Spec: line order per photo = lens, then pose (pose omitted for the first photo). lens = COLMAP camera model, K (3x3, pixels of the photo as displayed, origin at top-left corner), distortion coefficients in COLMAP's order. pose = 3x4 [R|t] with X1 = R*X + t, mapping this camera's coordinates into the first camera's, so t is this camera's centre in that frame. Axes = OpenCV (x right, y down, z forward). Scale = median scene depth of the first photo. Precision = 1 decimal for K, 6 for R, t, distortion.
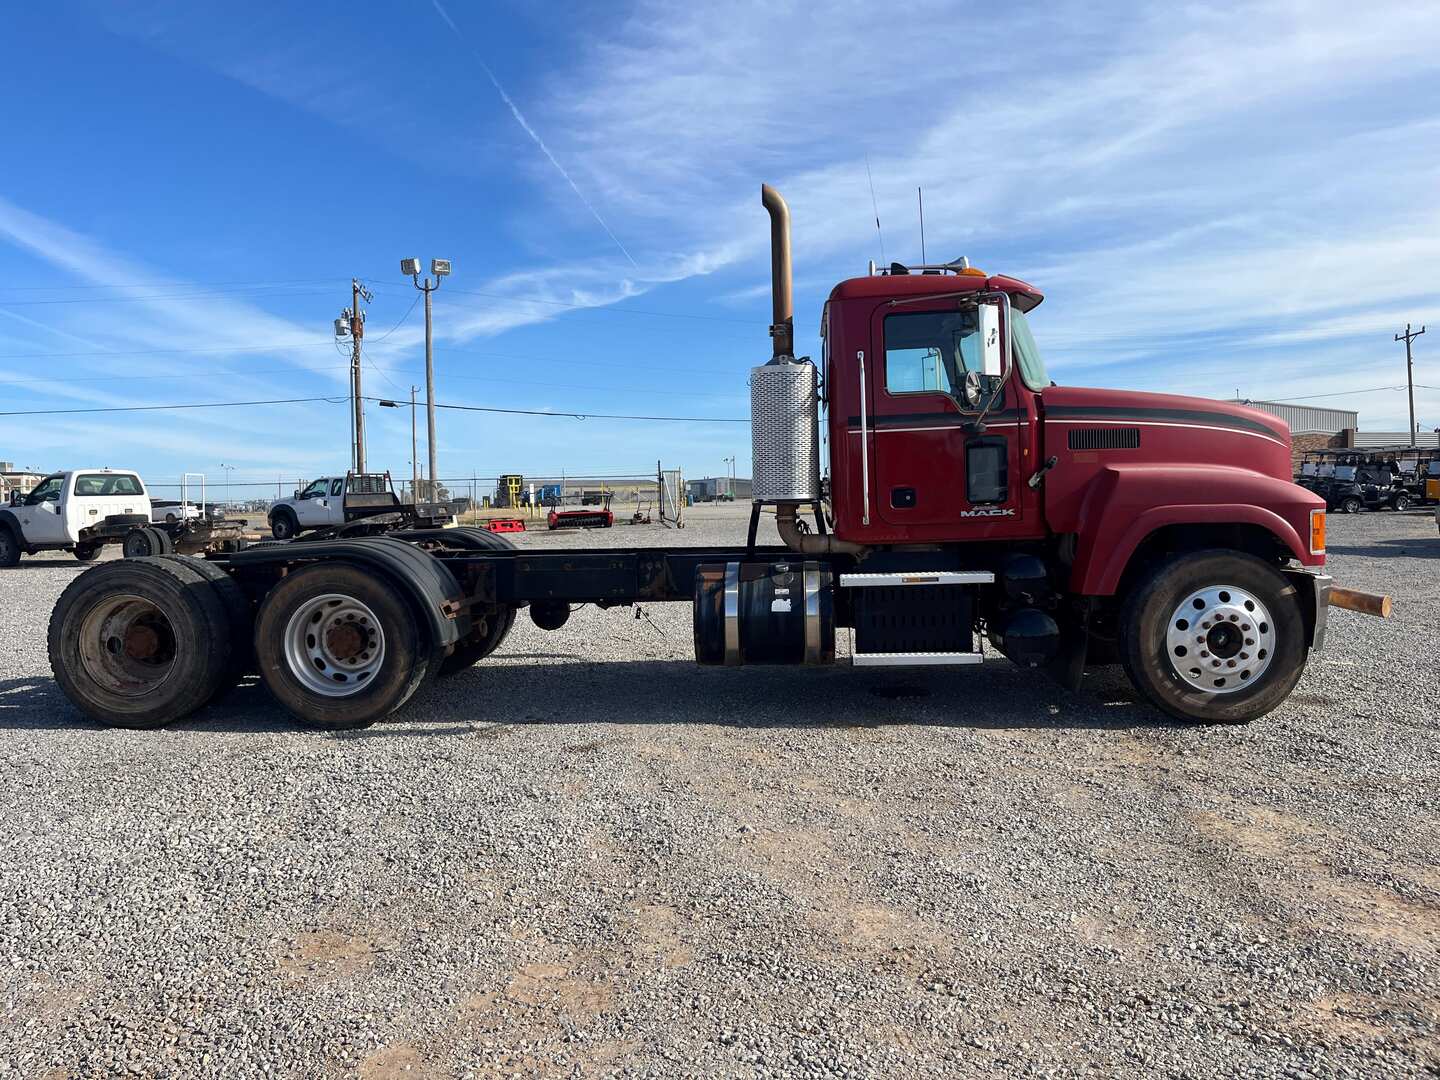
lens RADIAL K [[1086.9, 0, 695.8], [0, 1086.9, 542.4], [0, 0, 1]] dist [0.042791, -0.055160]
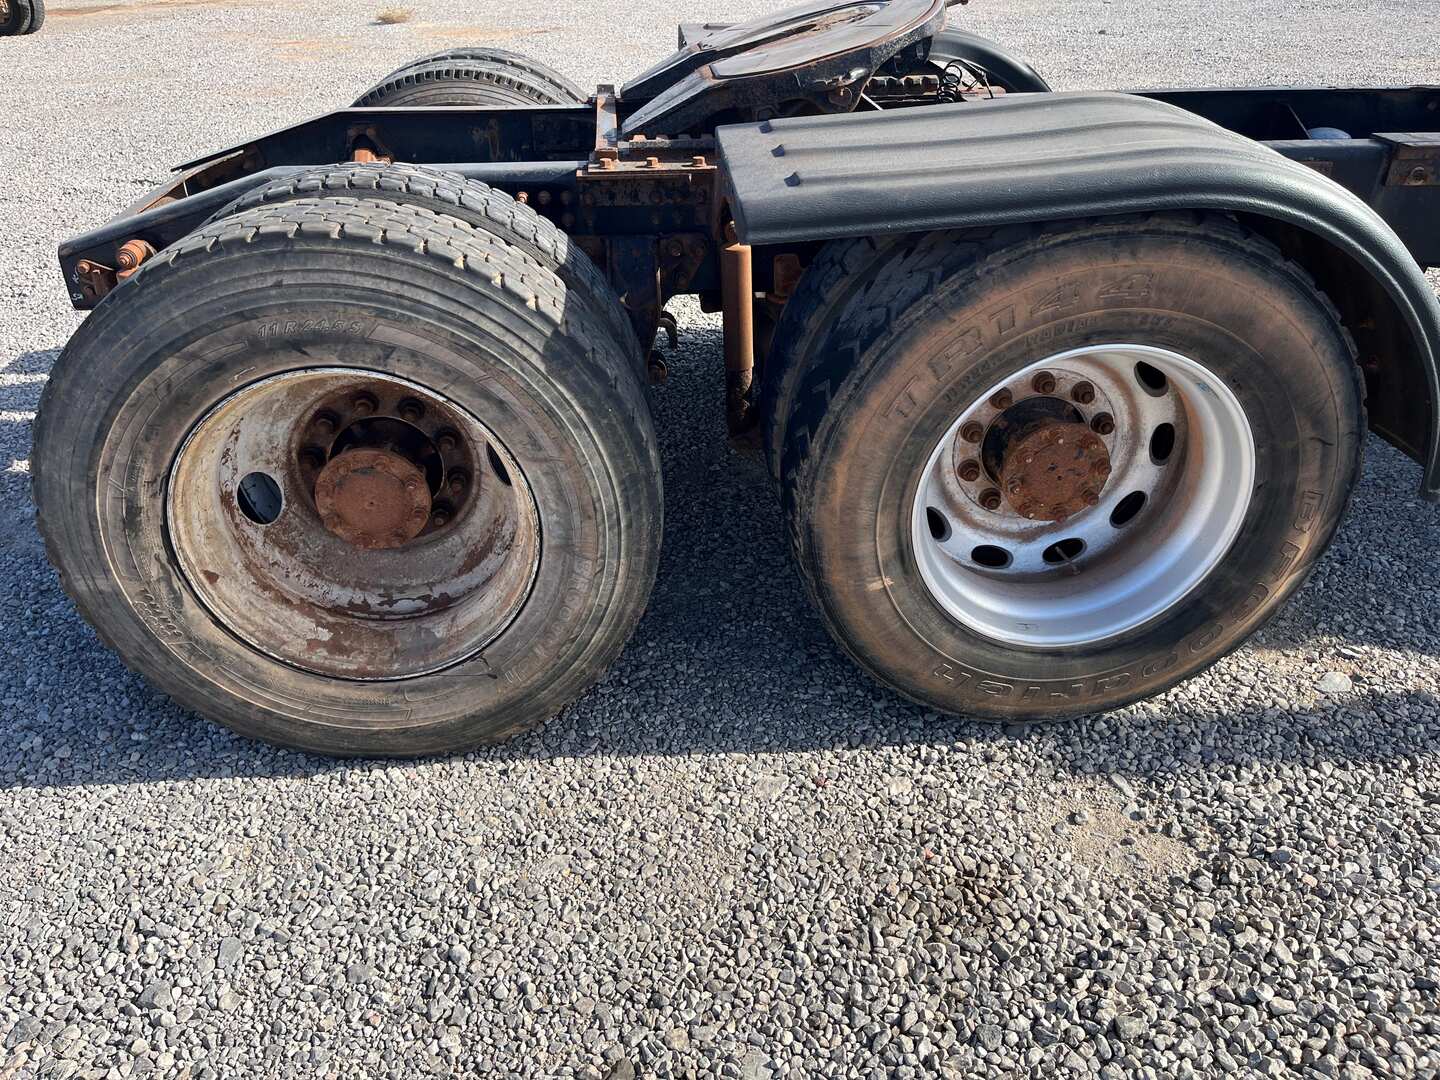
lens RADIAL K [[1086.9, 0, 693.7], [0, 1086.9, 538.7], [0, 0, 1]] dist [0.042791, -0.055160]
pose [[0.986600, -0.076497, 0.144114, -0.469664], [0.002381, 0.889933, 0.456084, -0.035333], [-0.163141, -0.449630, 0.878190, 0.729179]]
